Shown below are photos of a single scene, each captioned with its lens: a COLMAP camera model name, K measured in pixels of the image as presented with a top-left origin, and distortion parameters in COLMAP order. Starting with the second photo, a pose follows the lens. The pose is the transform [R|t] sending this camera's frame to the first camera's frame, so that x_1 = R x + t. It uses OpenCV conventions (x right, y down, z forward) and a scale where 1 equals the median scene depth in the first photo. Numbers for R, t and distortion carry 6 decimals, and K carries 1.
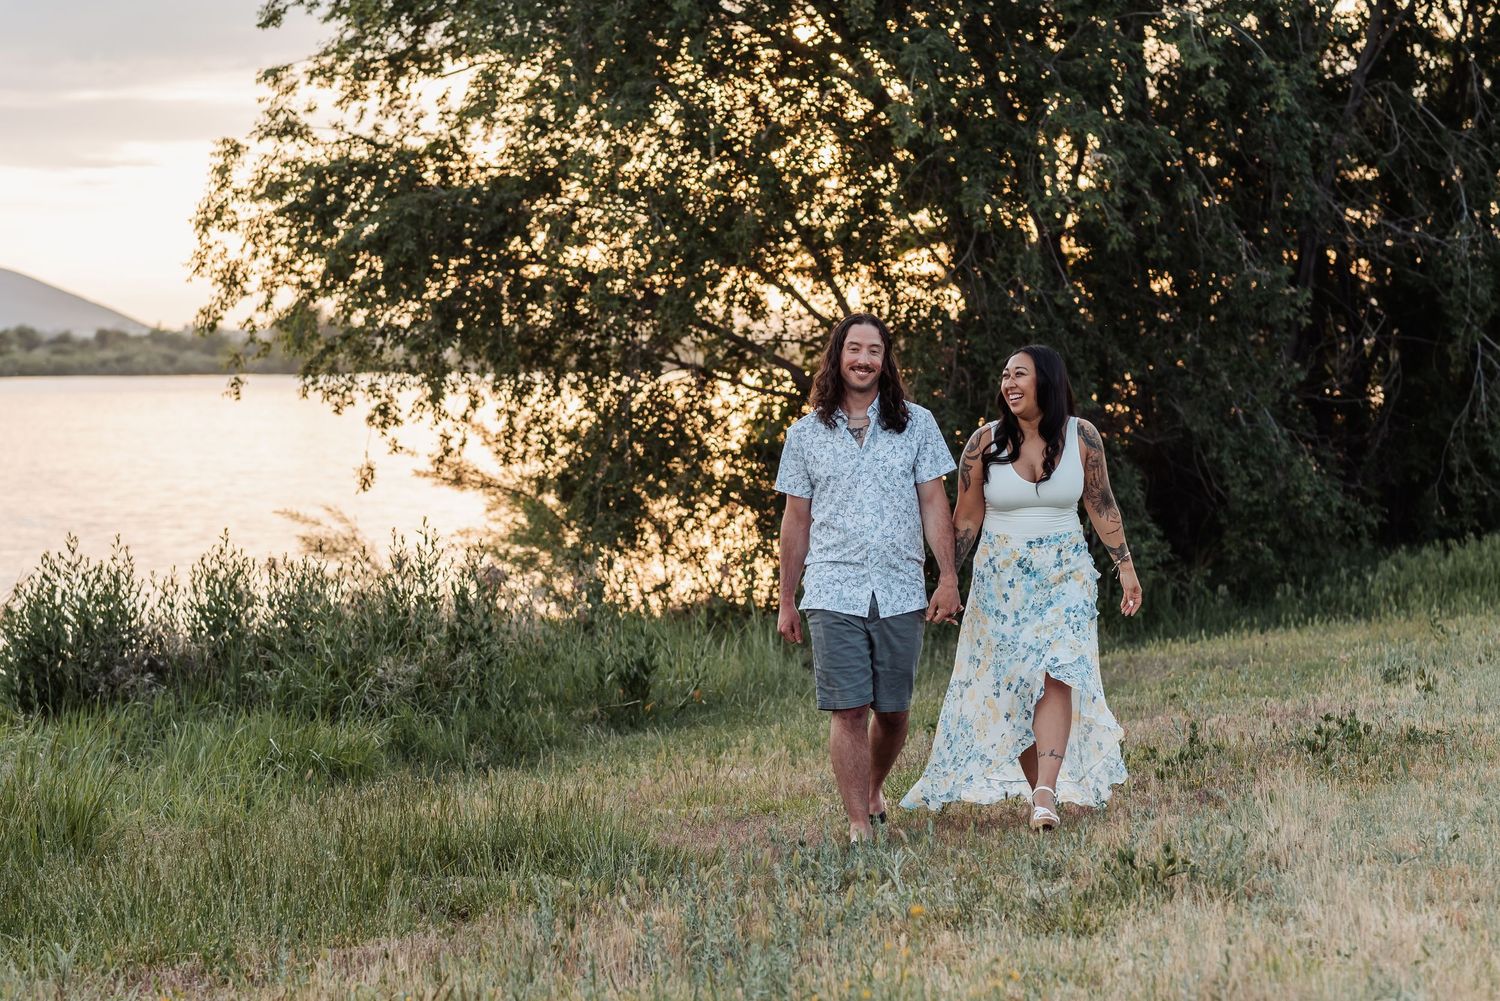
lens RADIAL K [[3619.4, 0, 750.0], [0, 3619.4, 500.5], [0, 0, 1]] dist [-0.025548, -0.322479]
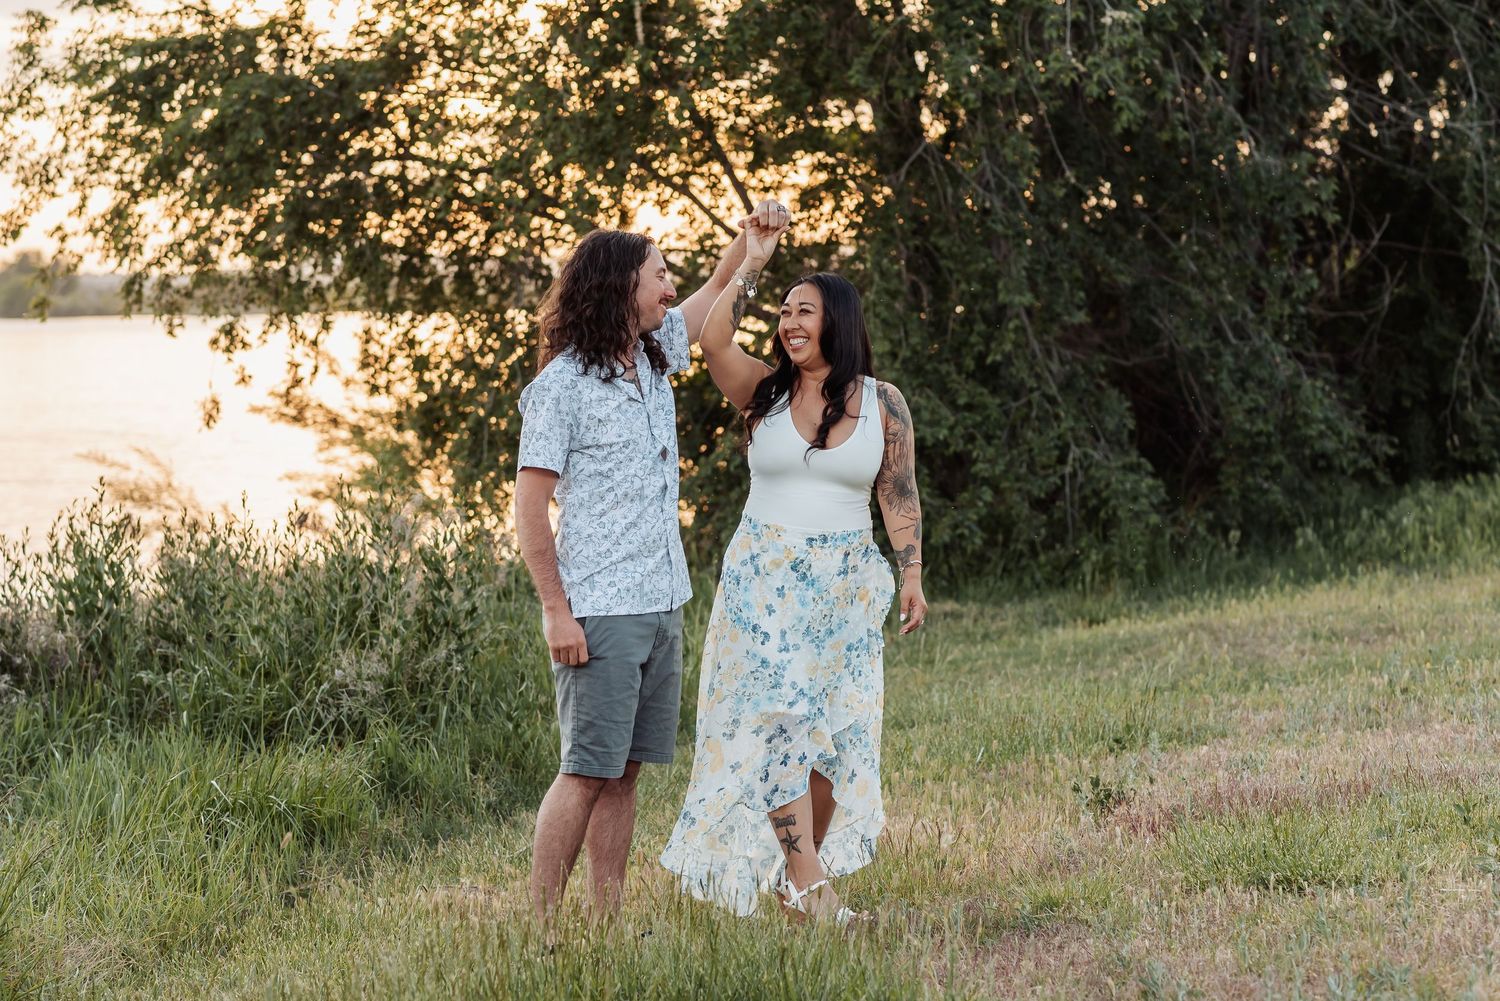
lens RADIAL K [[3619.4, 0, 750.0], [0, 3619.4, 500.5], [0, 0, 1]] dist [-0.025548, -0.322479]
pose [[0.997406, -0.010201, 0.071256, -0.039694], [0.008968, 0.999805, 0.017610, 0.000375], [-0.071422, -0.016926, 0.997303, 0.152391]]
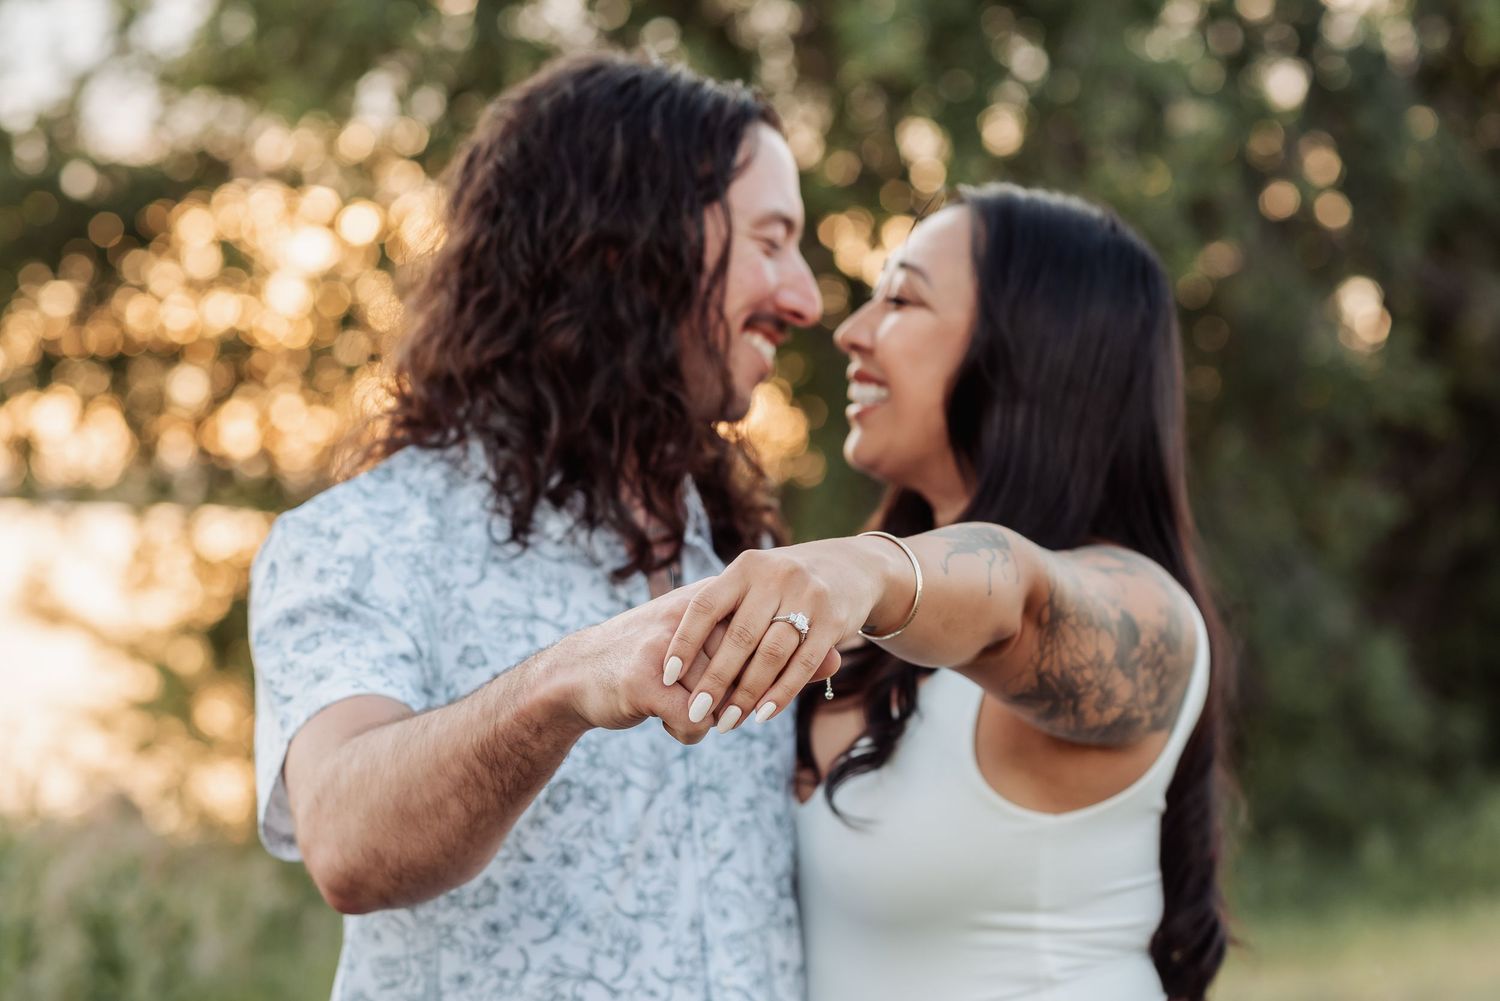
lens RADIAL K [[3619.4, 0, 750.0], [0, 3619.4, 500.5], [0, 0, 1]] dist [-0.025548, -0.322479]
pose [[0.992022, 0.042825, 0.118567, -0.036105], [-0.037754, 0.998287, -0.044692, -0.003221], [-0.120278, 0.039859, 0.991940, 0.361192]]
